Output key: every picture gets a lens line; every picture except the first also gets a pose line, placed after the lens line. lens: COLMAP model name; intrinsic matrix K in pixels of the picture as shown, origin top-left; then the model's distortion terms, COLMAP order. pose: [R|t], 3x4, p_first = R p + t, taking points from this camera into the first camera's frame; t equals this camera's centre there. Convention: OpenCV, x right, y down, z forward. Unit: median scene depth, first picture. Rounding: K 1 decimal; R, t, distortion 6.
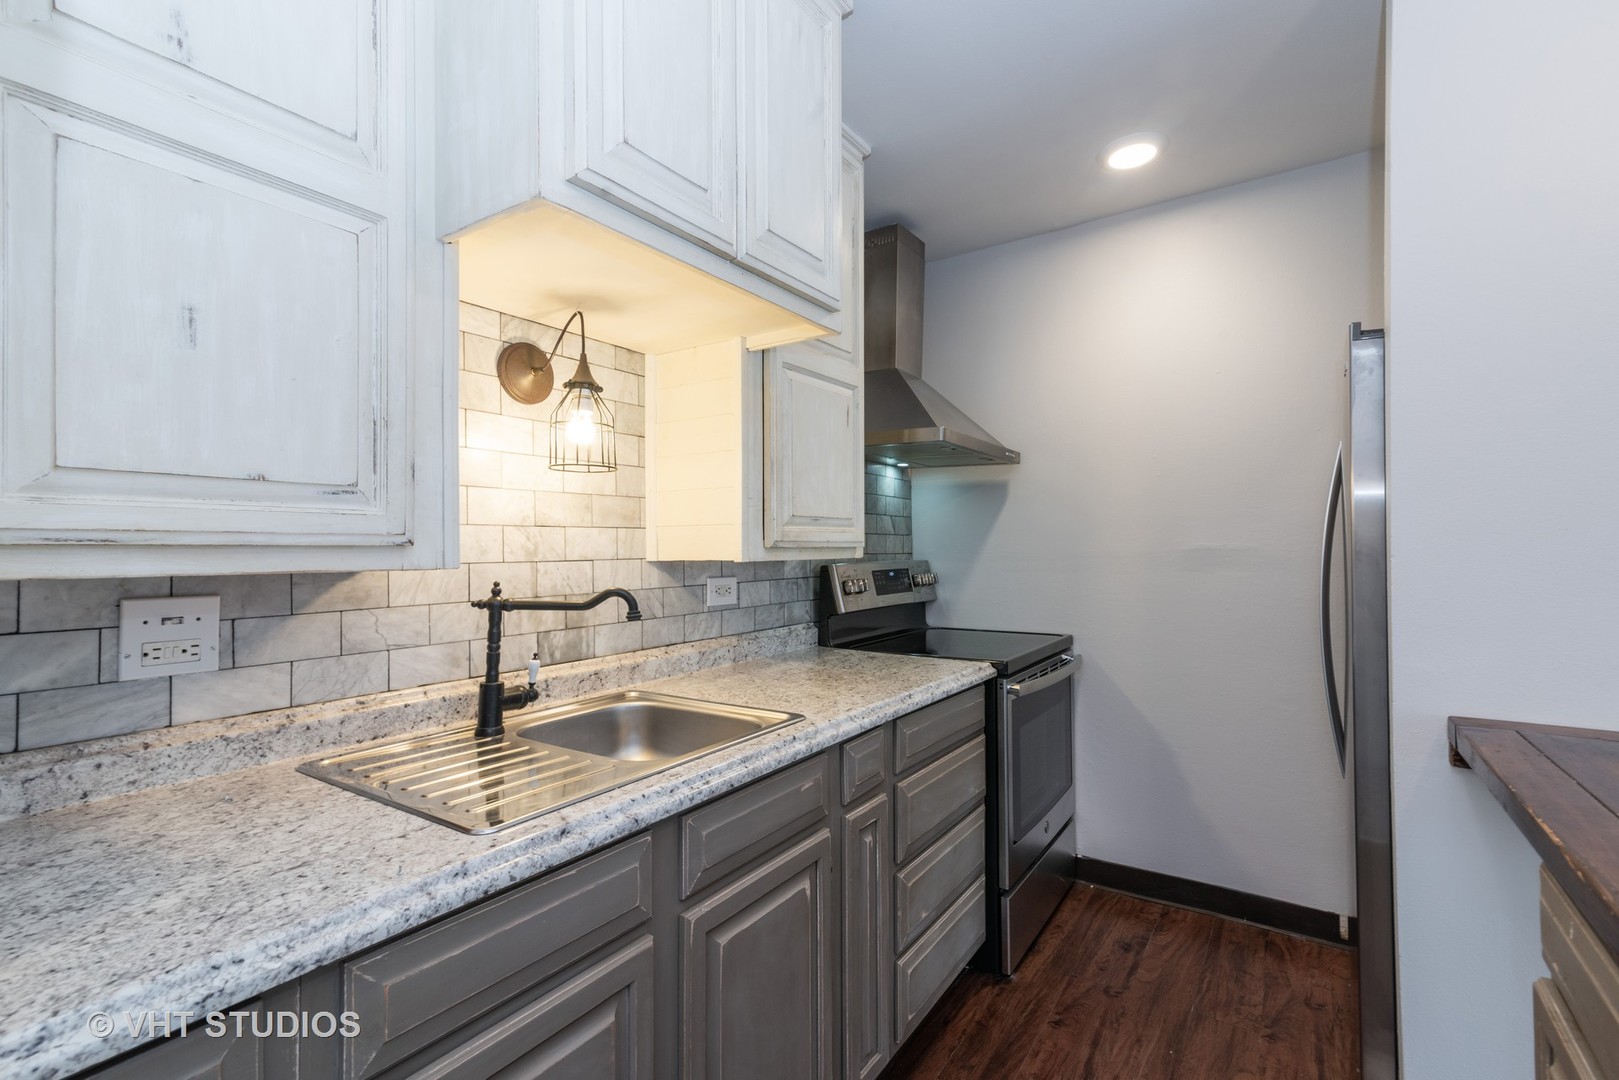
lens RADIAL K [[742.5, 0, 810.4], [0, 742.5, 535.8], [0, 0, 1]] dist [0.005426, -0.000446]
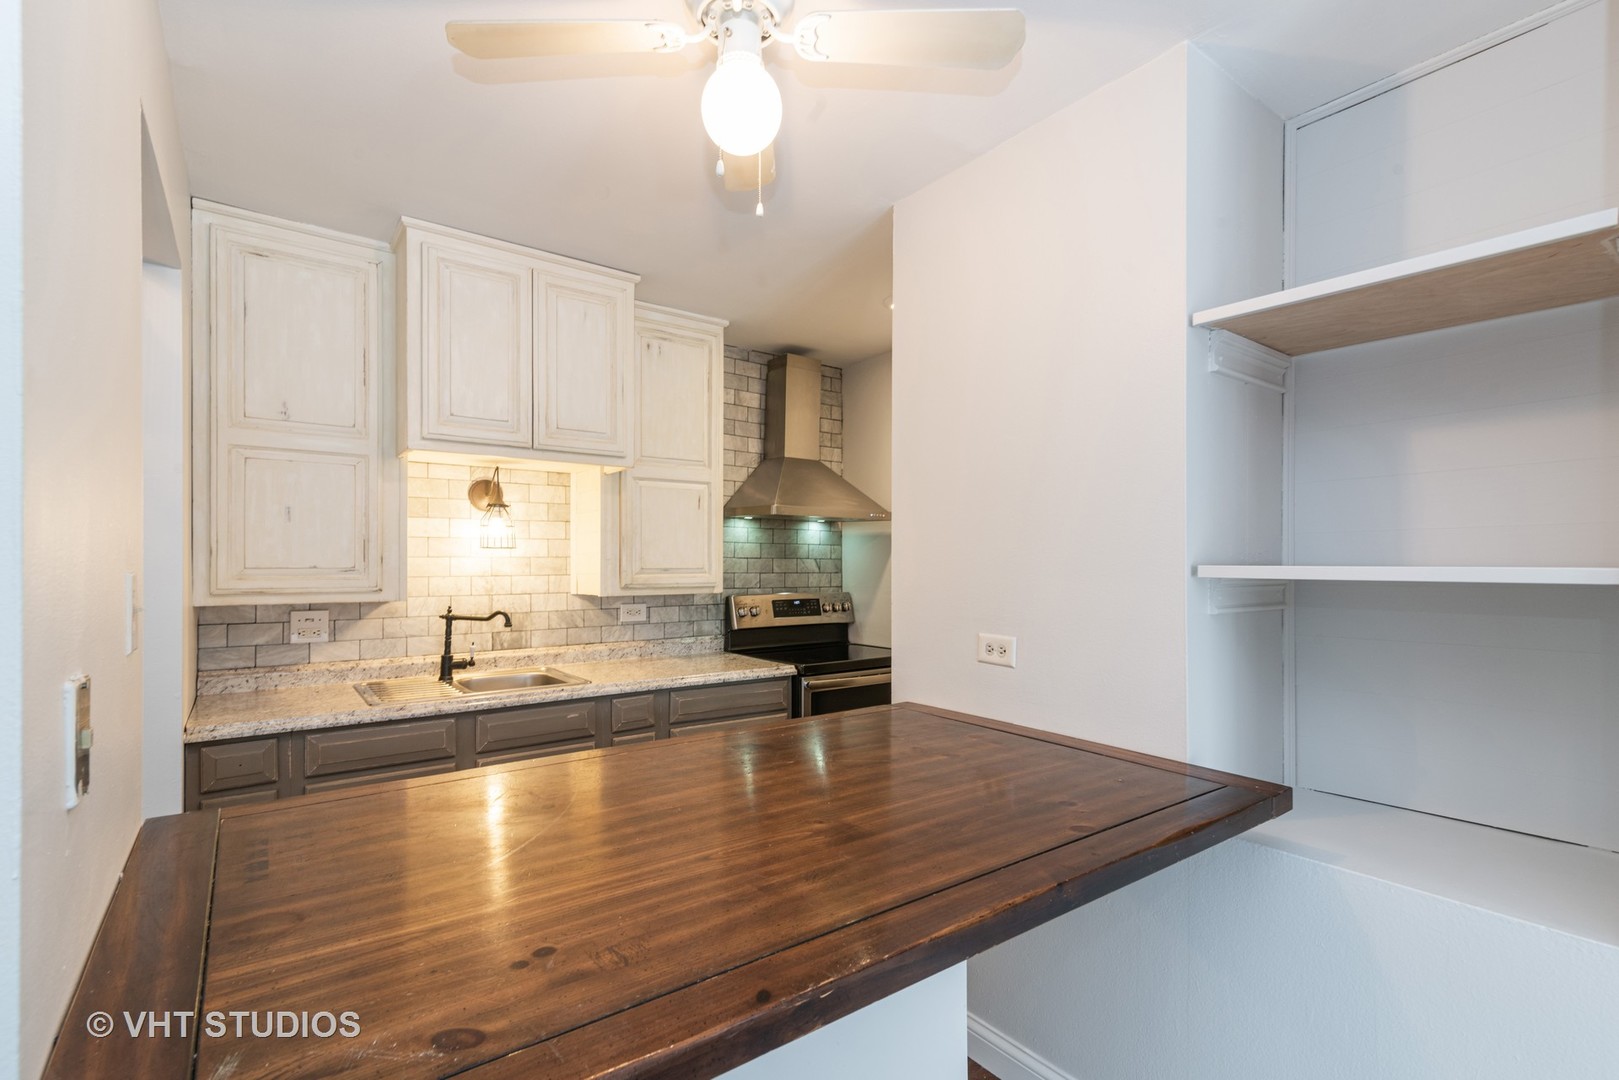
lens RADIAL K [[742.5, 0, 806.5], [0, 742.5, 553.1], [0, 0, 1]] dist [0.005426, -0.000446]
pose [[0.943851, -0.000482, -0.330372, 1.130850], [0.000740, 1.000000, 0.000655, -0.080913], [0.330372, -0.000863, 0.943850, -0.581474]]
